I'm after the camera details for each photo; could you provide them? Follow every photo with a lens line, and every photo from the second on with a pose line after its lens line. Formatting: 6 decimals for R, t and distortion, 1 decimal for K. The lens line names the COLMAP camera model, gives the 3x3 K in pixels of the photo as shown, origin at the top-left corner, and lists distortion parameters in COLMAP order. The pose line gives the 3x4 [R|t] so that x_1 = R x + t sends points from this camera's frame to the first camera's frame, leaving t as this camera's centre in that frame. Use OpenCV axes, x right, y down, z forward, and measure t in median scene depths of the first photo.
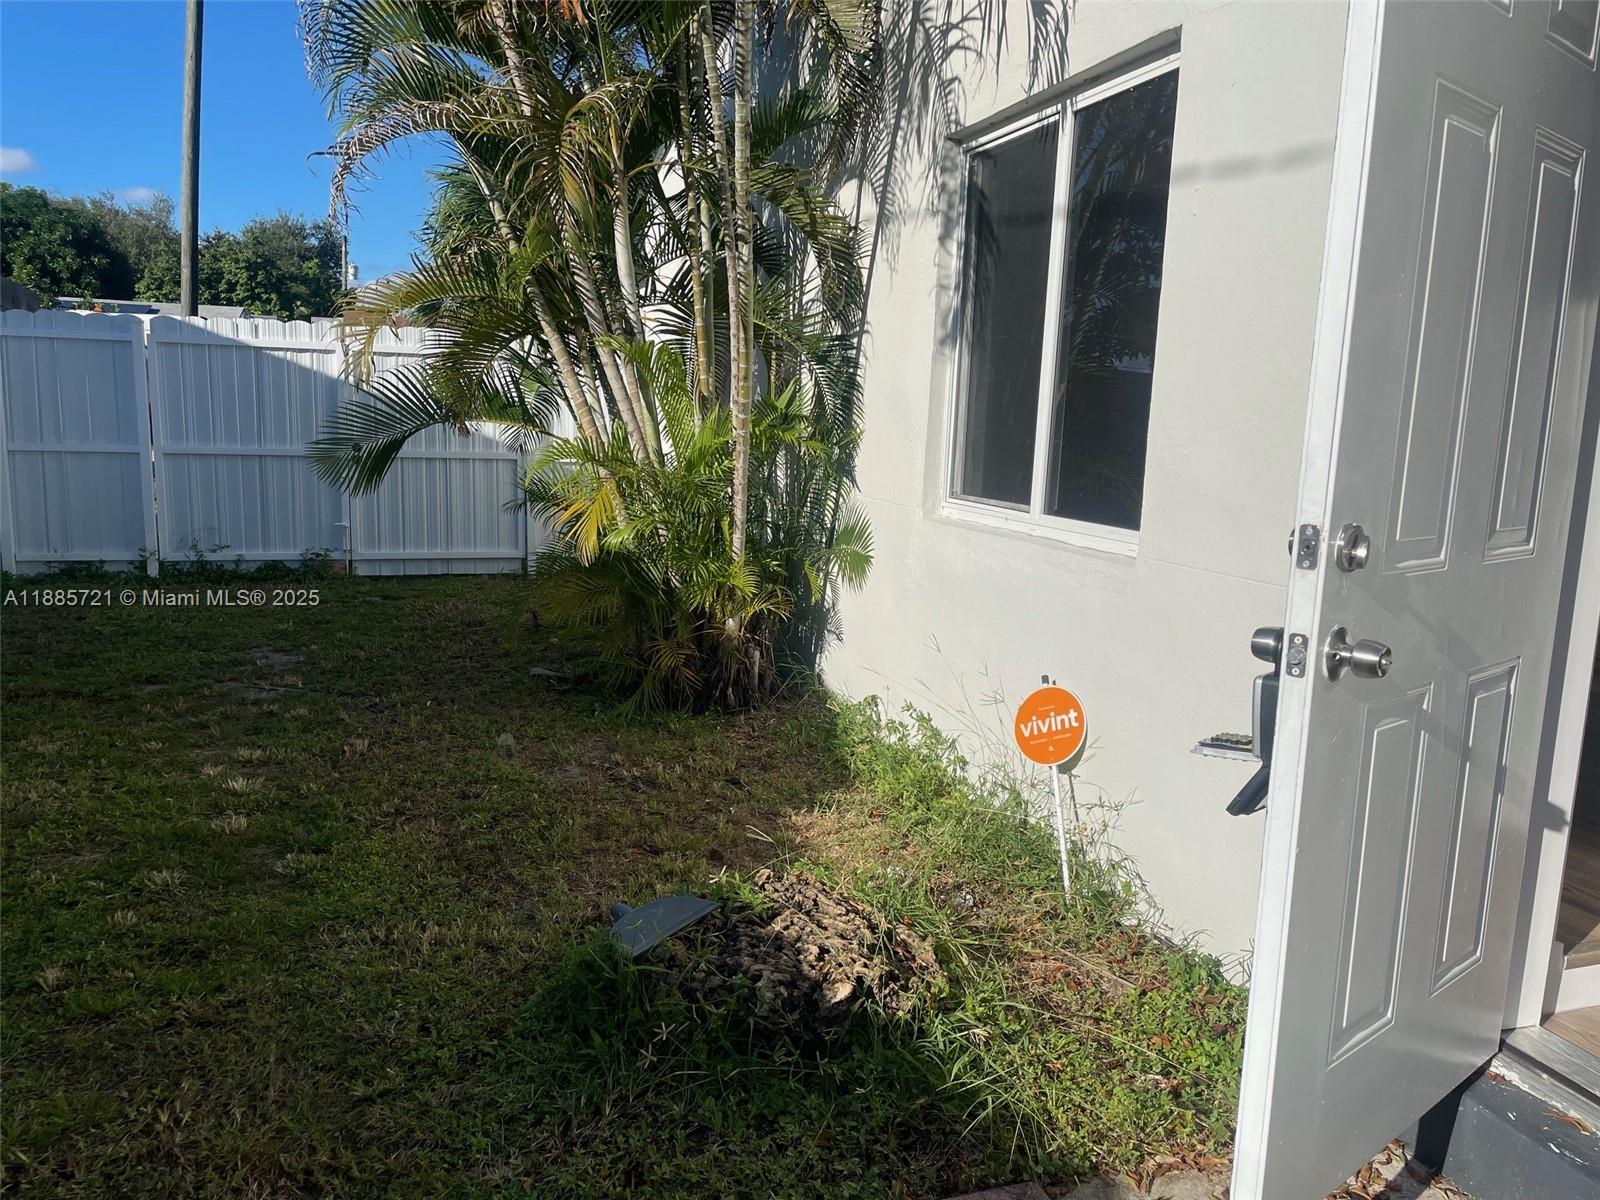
lens RADIAL K [[1228.4, 0, 776.9], [0, 1228.4, 612.2], [0, 0, 1]] dist [0.115144, -0.165070]
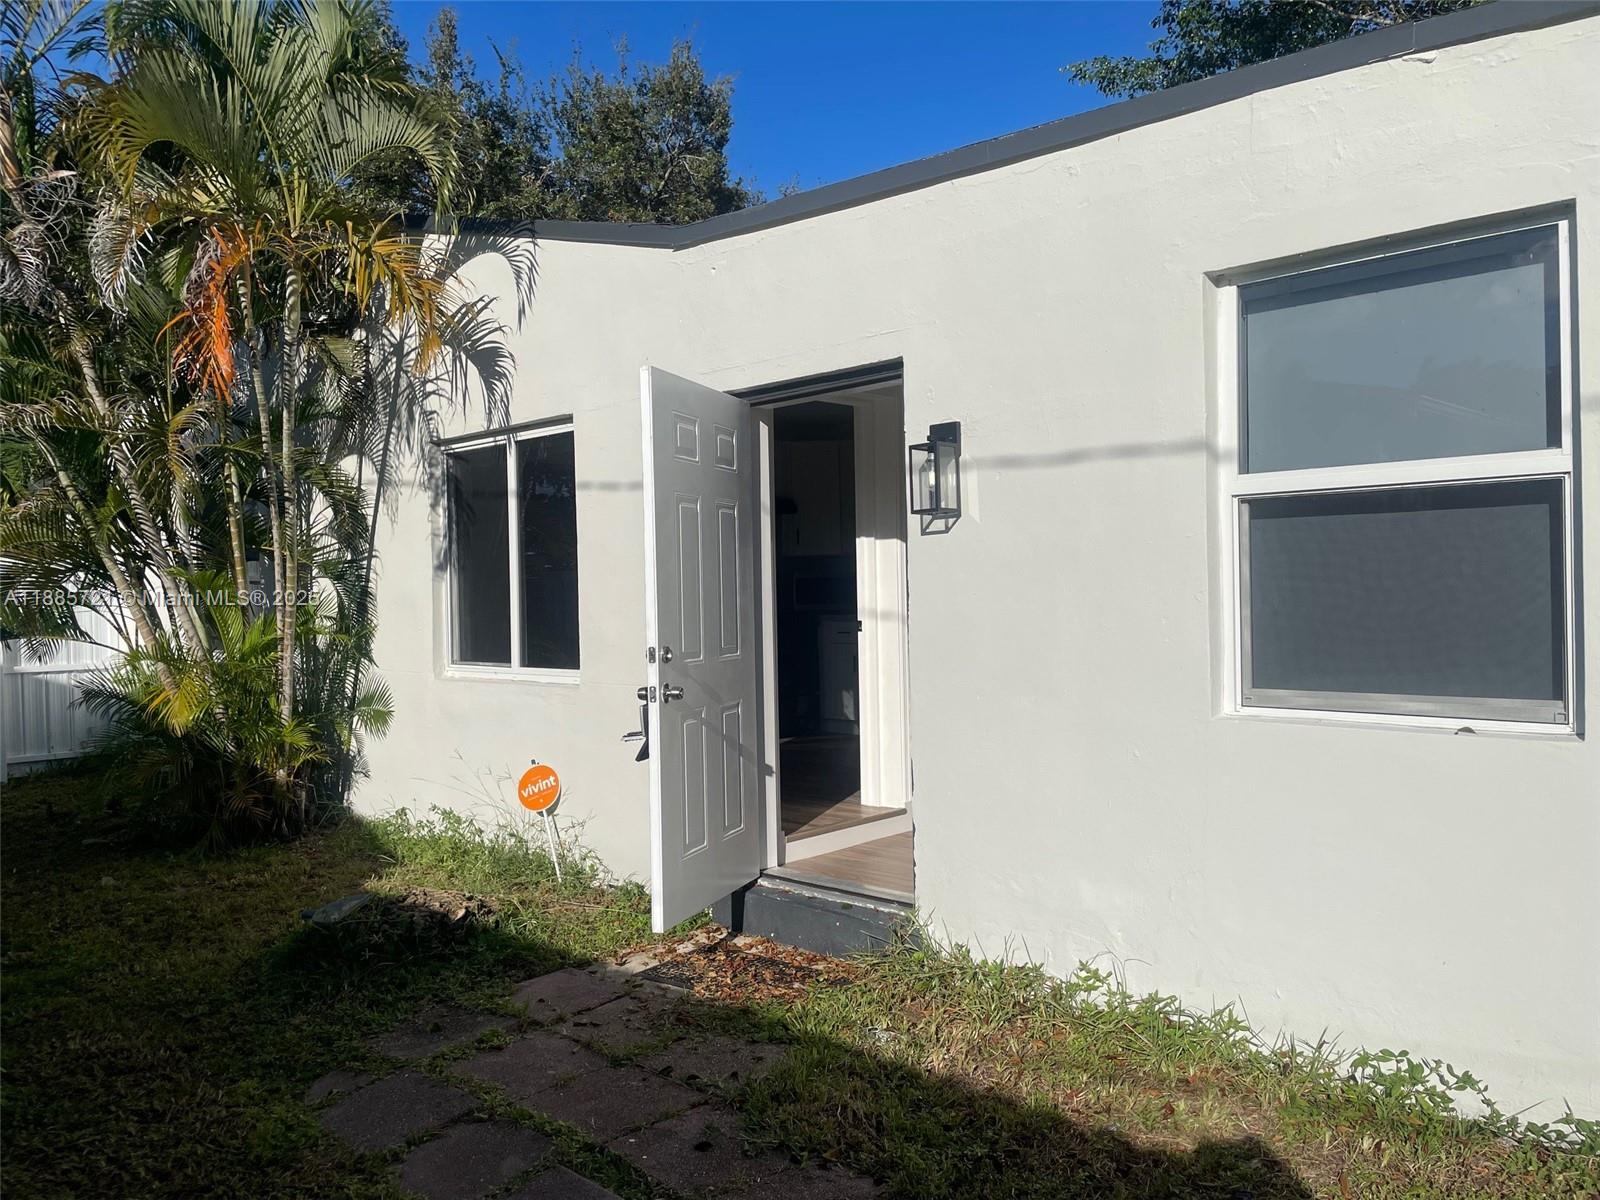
lens RADIAL K [[1228.4, 0, 776.9], [0, 1228.4, 612.2], [0, 0, 1]] dist [0.115144, -0.165070]
pose [[0.886386, -0.058098, 0.459288, -0.242418], [0.124749, 0.985371, -0.116111, 0.086010], [-0.445823, 0.160215, 0.880666, -0.648232]]
